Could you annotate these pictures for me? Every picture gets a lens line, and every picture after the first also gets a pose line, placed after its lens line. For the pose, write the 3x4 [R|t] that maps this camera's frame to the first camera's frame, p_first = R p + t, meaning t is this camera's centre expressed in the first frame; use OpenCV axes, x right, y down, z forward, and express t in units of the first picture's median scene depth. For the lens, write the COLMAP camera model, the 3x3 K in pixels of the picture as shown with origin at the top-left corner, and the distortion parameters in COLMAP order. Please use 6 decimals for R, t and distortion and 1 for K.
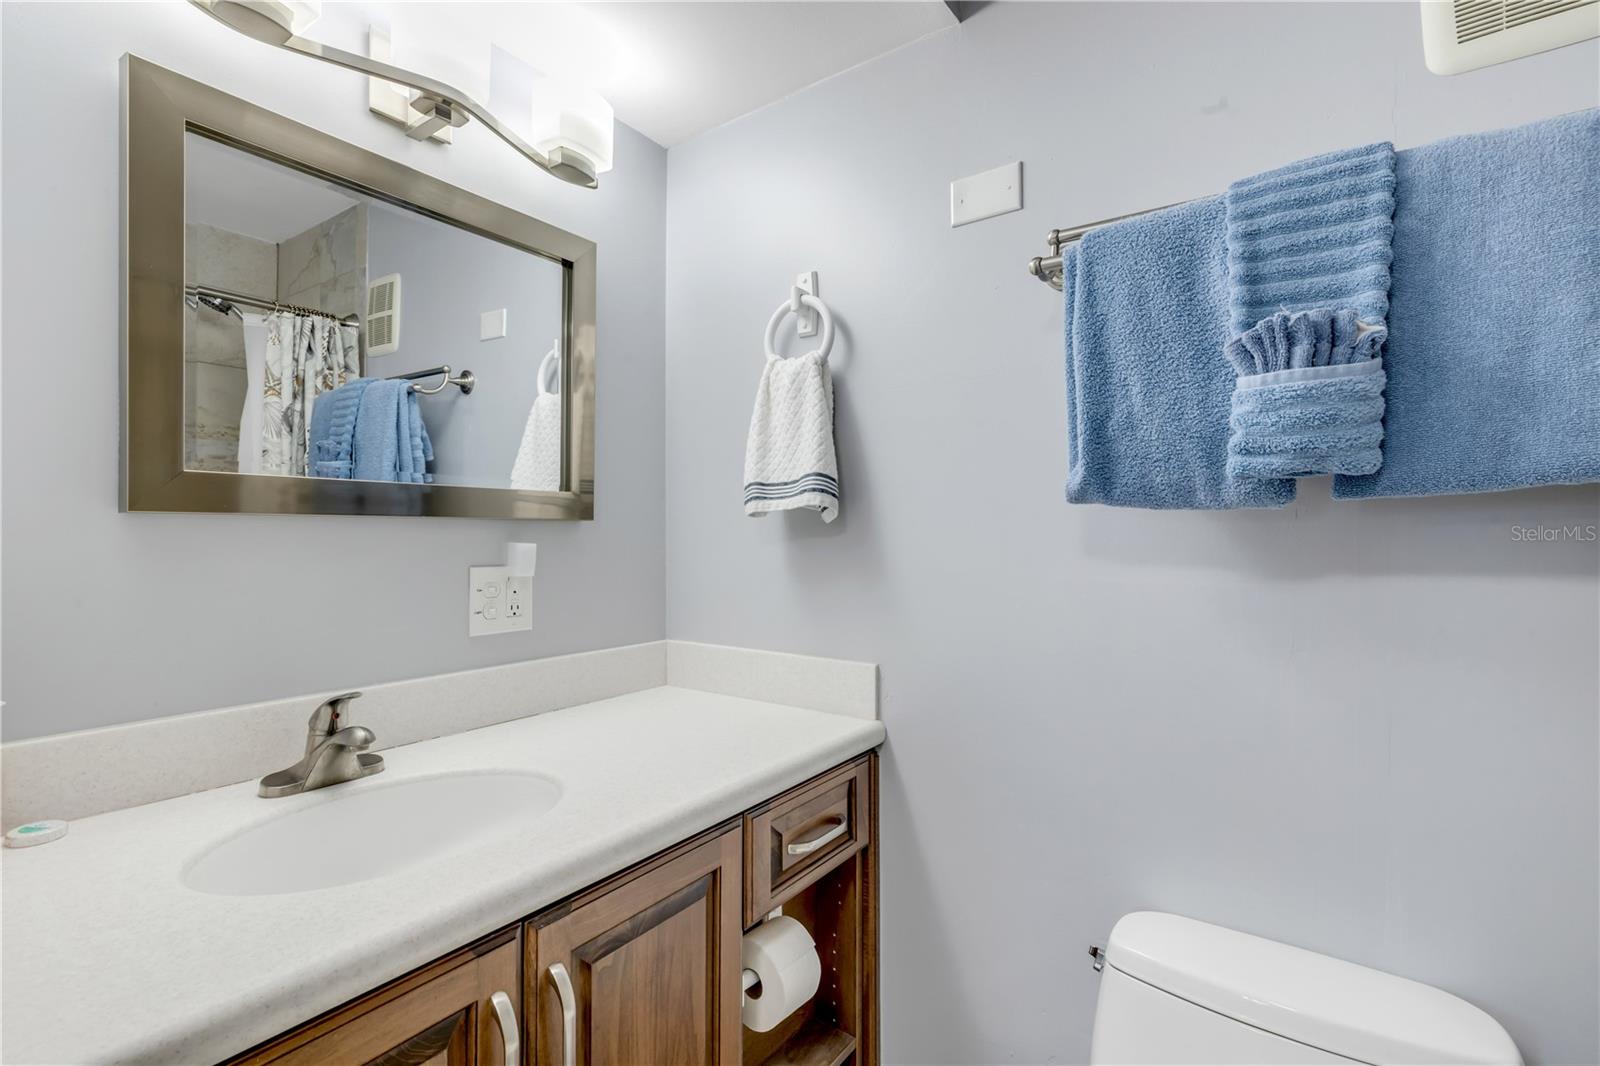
lens RADIAL K [[715.2, 0, 798.2], [0, 715.2, 534.7], [0, 0, 1]] dist [0.001058, -0.000772]
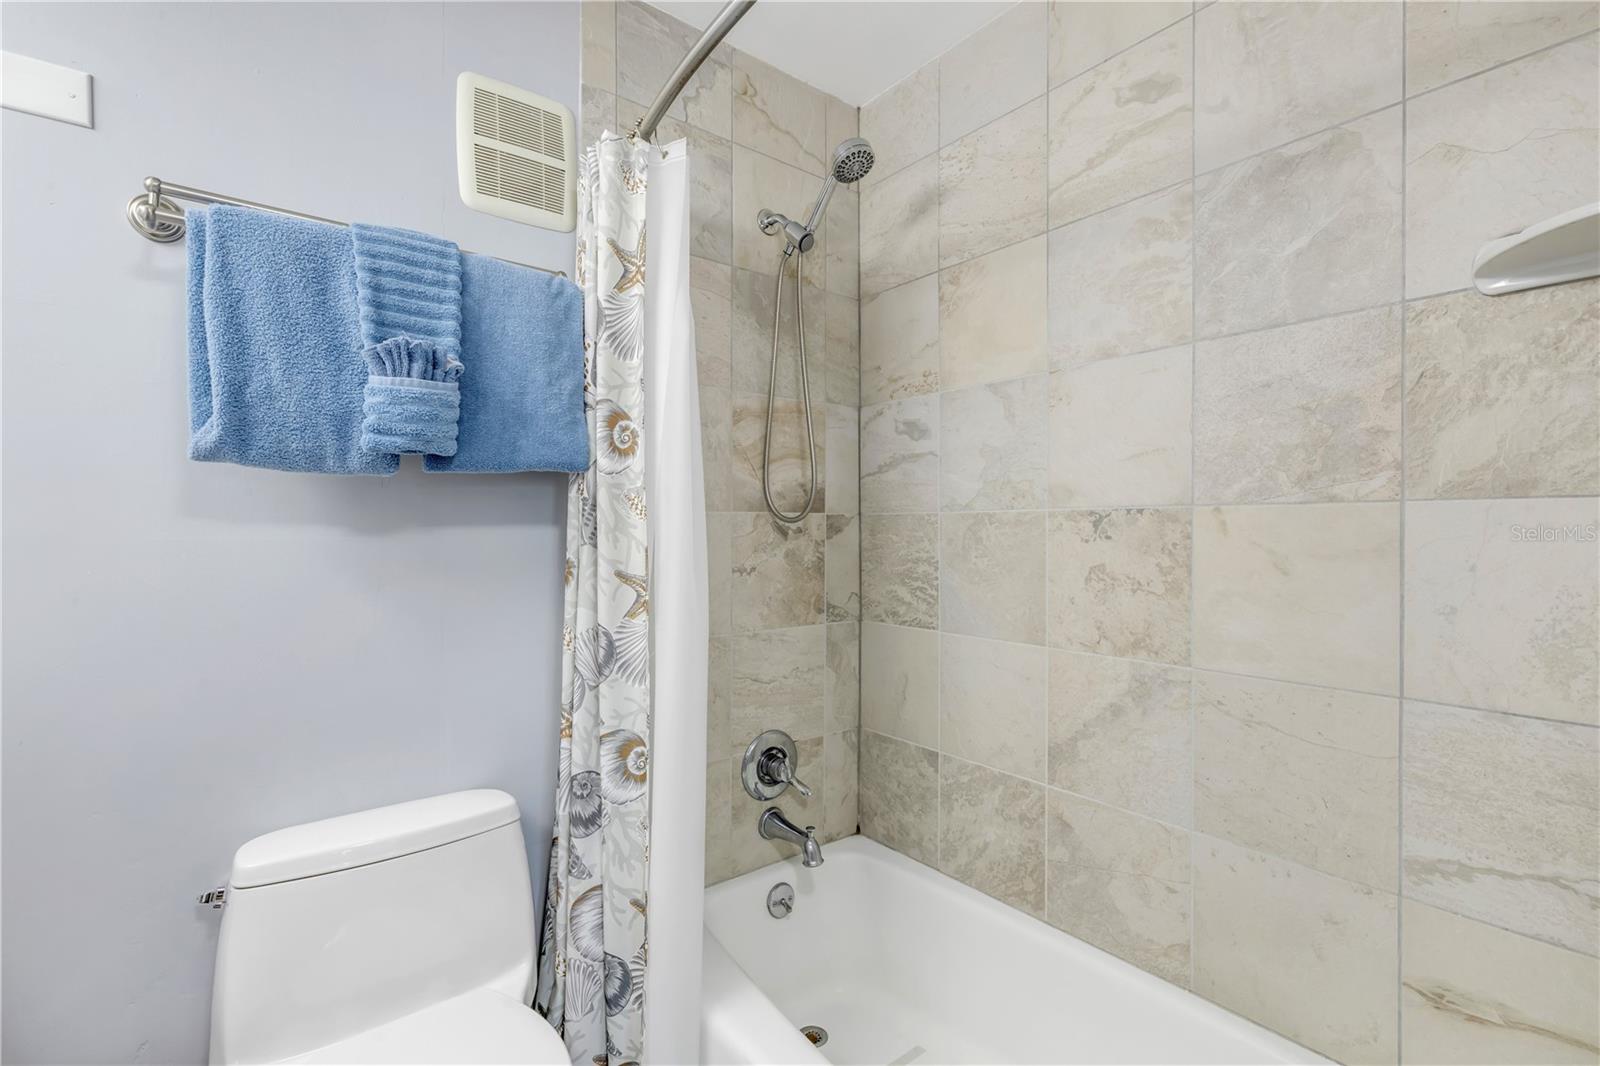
lens RADIAL K [[715.2, 0, 796.7], [0, 715.2, 528.1], [0, 0, 1]] dist [0.001058, -0.000772]
pose [[0.285272, -0.002581, 0.958443, -0.445309], [0.001176, 0.999997, 0.002343, 0.064598], [-0.958446, 0.000459, 0.285274, -0.148748]]
